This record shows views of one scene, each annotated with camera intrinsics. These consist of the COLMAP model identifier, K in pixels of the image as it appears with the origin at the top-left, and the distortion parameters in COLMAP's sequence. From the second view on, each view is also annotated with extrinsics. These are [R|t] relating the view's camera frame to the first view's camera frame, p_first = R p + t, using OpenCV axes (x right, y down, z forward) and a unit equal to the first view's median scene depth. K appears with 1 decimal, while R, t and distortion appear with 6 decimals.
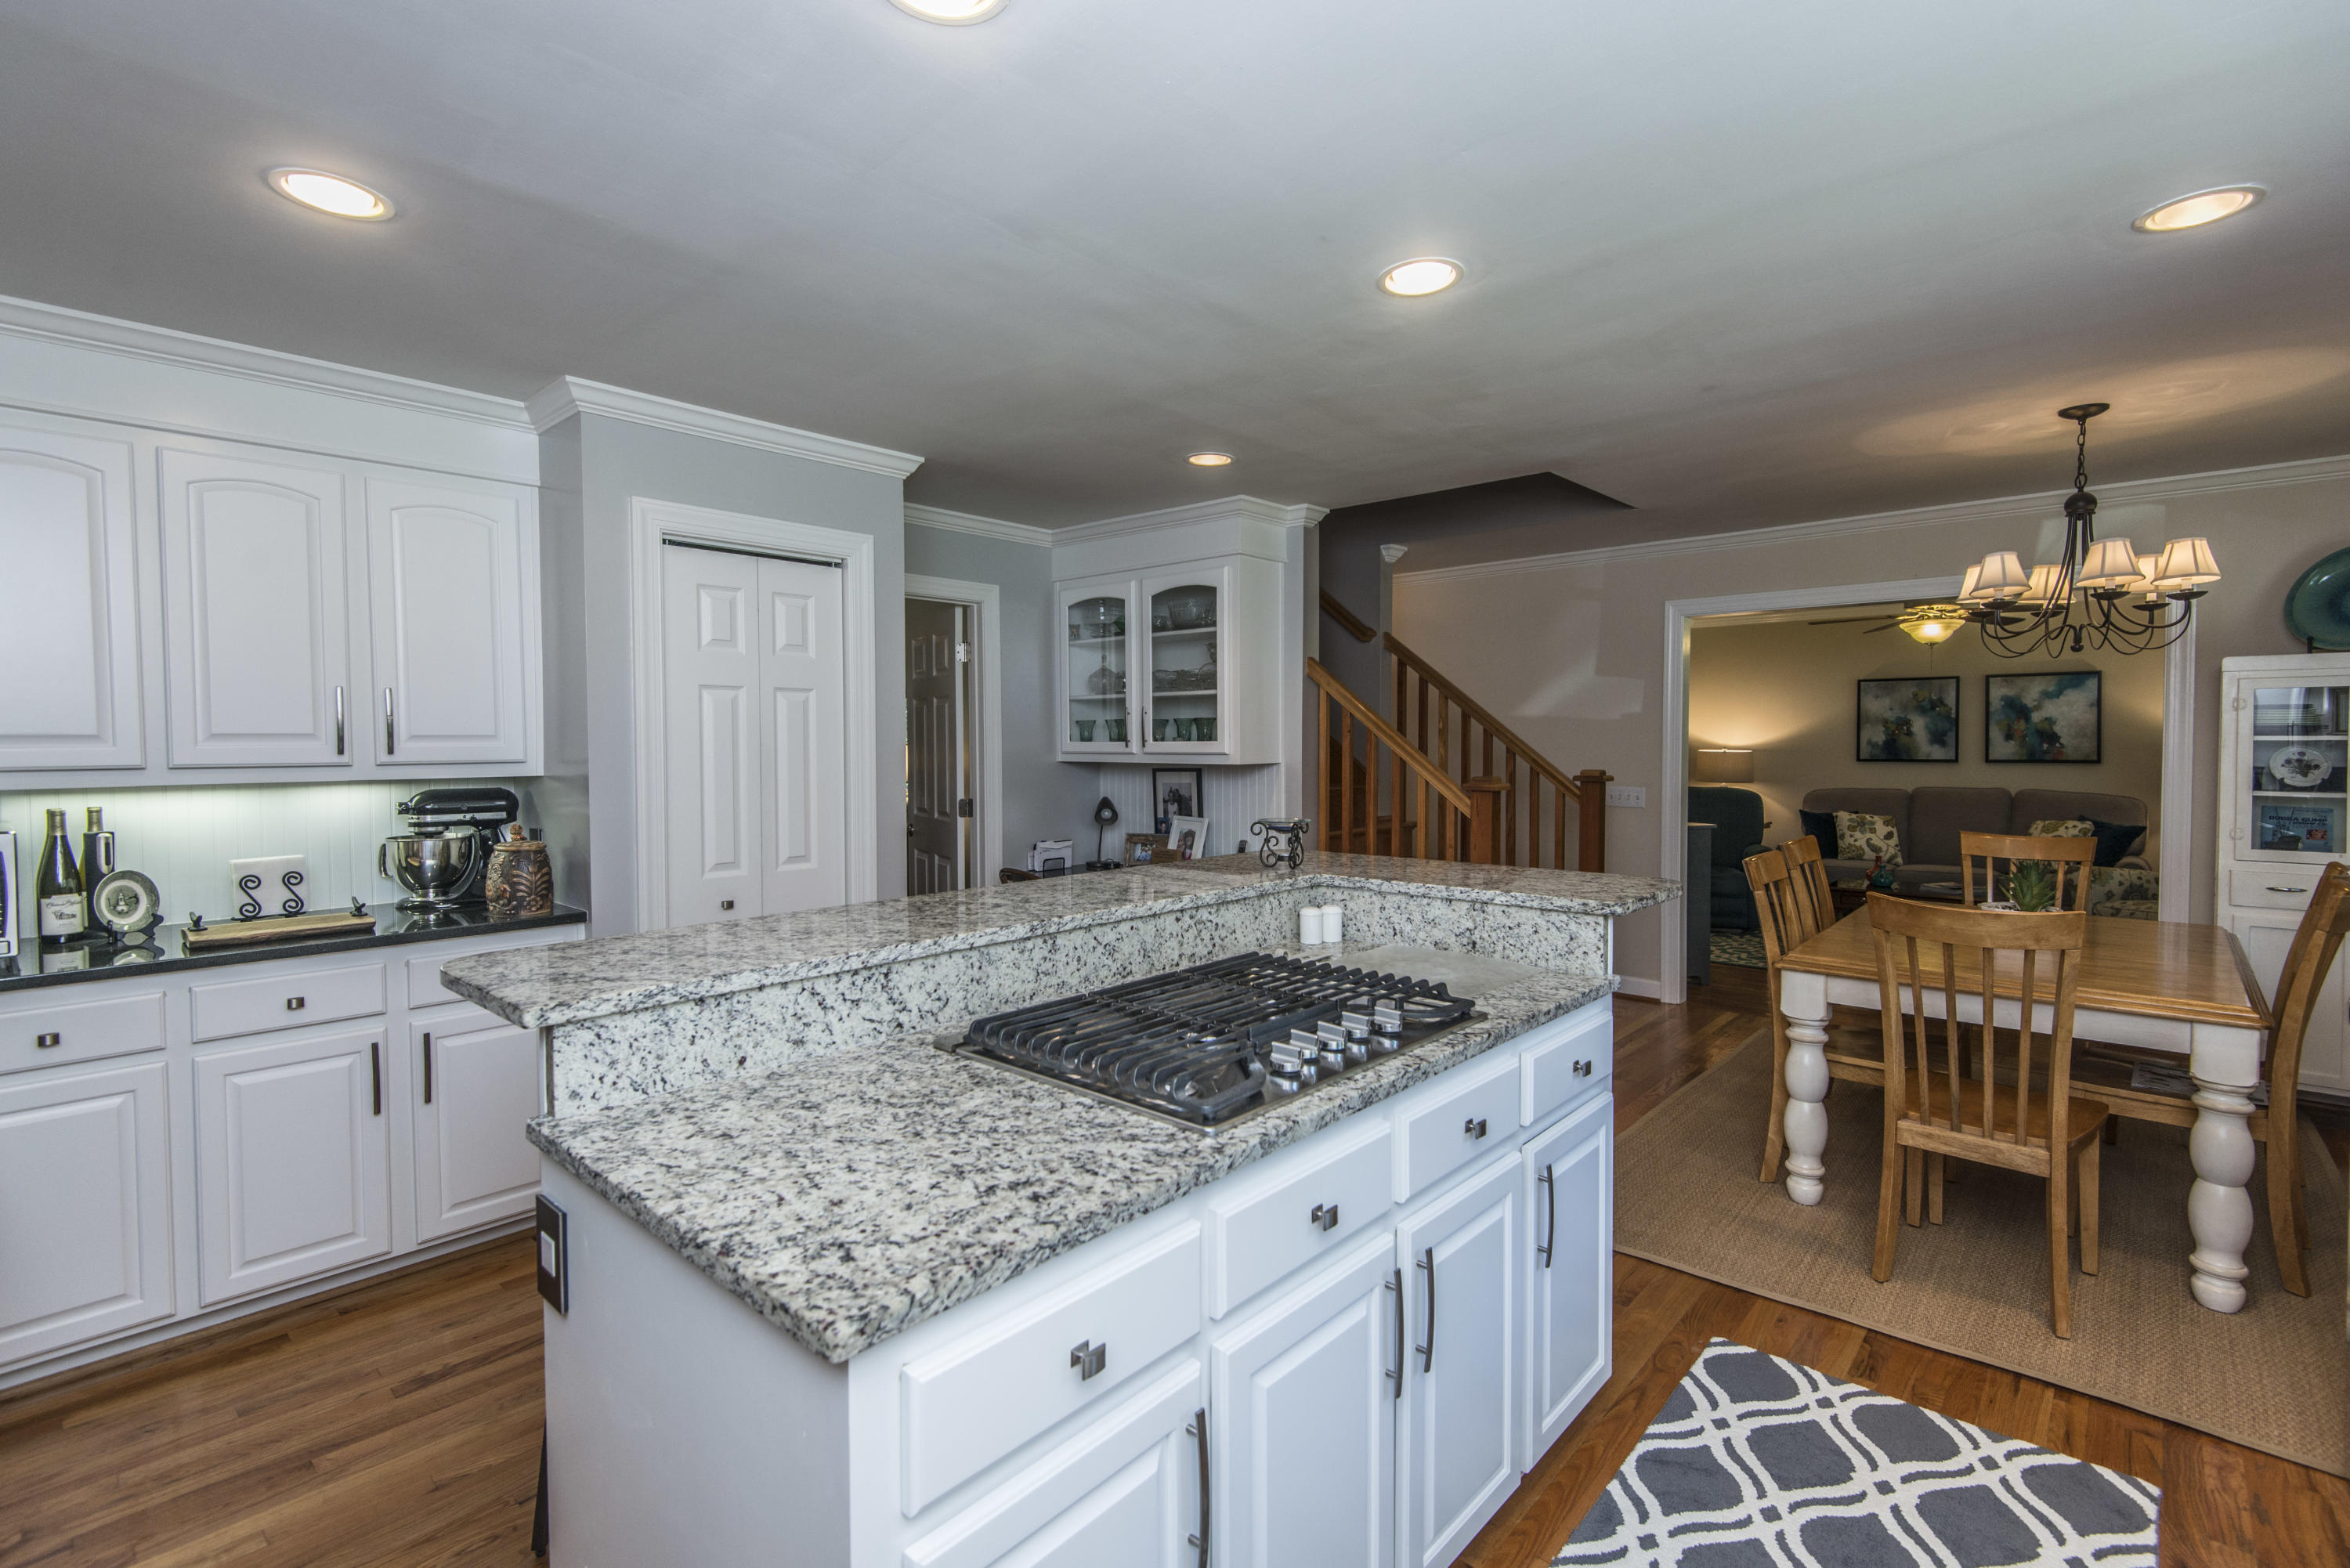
lens RADIAL K [[1069.0, 0, 1181.1], [0, 1069.0, 769.8], [0, 0, 1]] dist [0.018311, -0.005689]
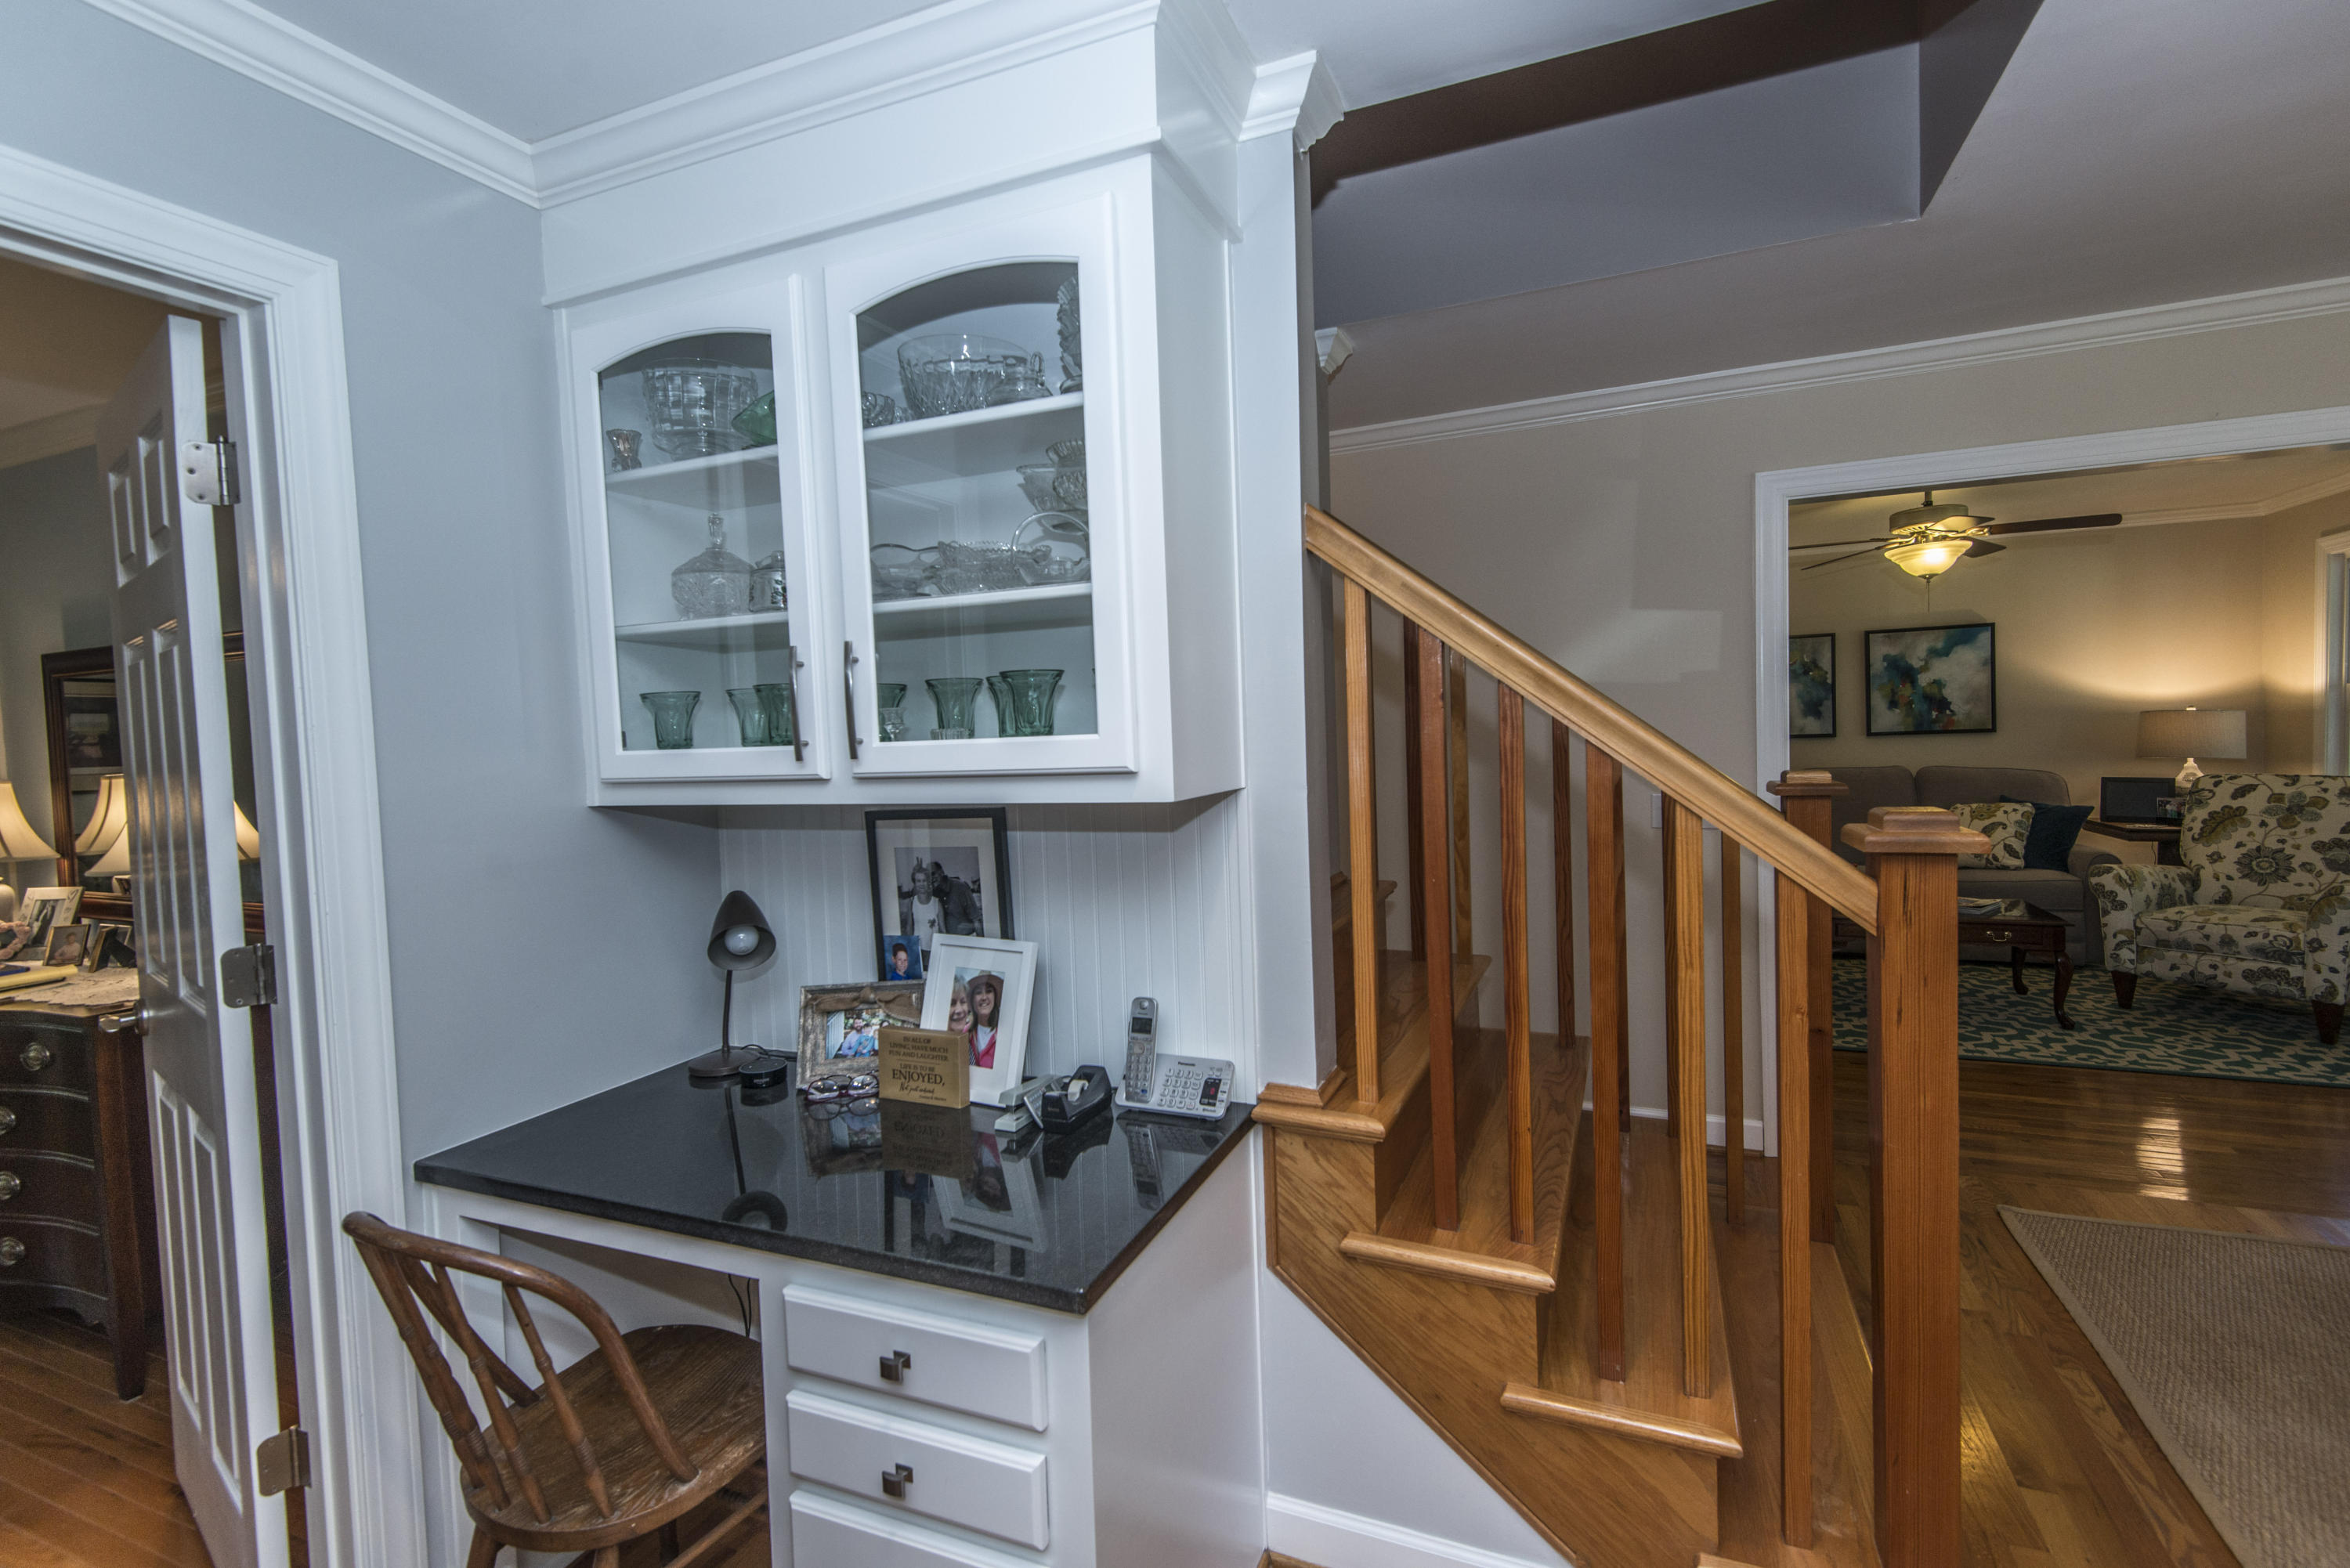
lens RADIAL K [[1069.0, 0, 1179.8], [0, 1069.0, 776.8], [0, 0, 1]] dist [0.018311, -0.005689]
pose [[0.946726, -0.043306, 0.319116, -0.040225], [0.040440, 0.999060, 0.015605, -0.014521], [-0.319492, -0.001868, 0.947587, 0.571109]]
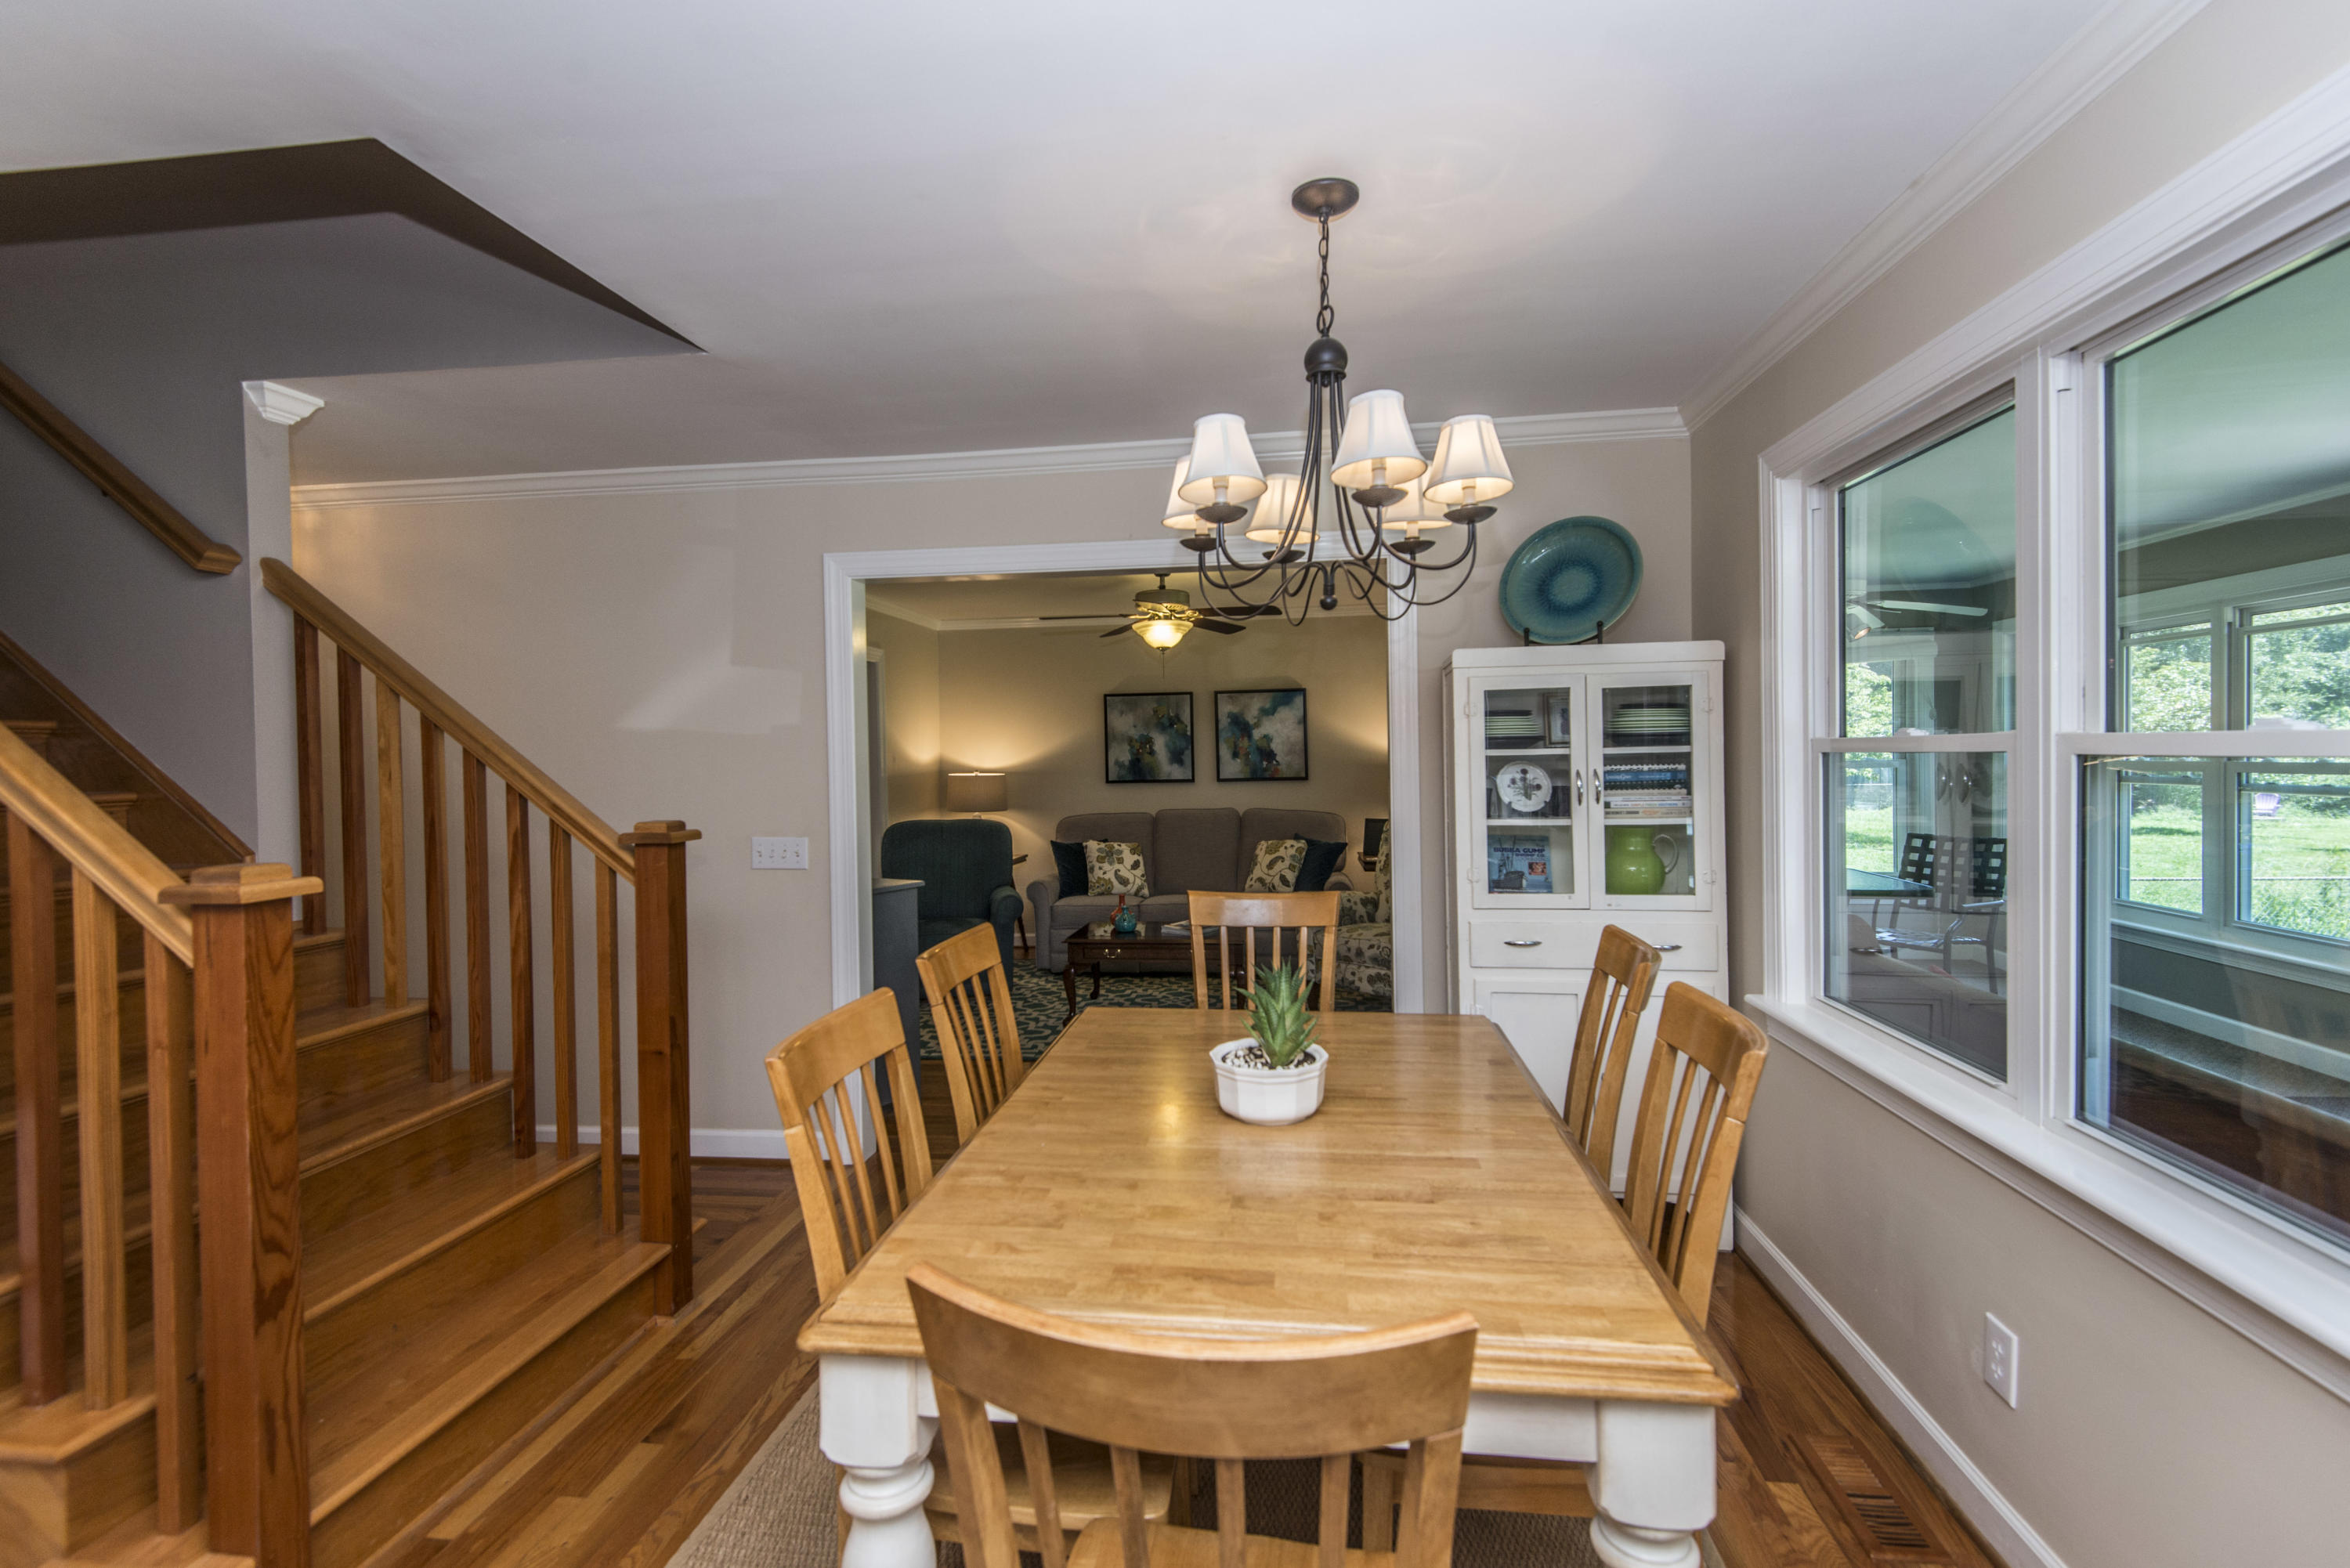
lens RADIAL K [[1069.0, 0, 1186.3], [0, 1069.0, 775.1], [0, 0, 1]] dist [0.018311, -0.005689]
pose [[0.818915, -0.021699, 0.573504, 0.265581], [0.031425, 0.999481, -0.007056, -0.010355], [-0.573054, 0.023800, 0.819172, 0.352489]]
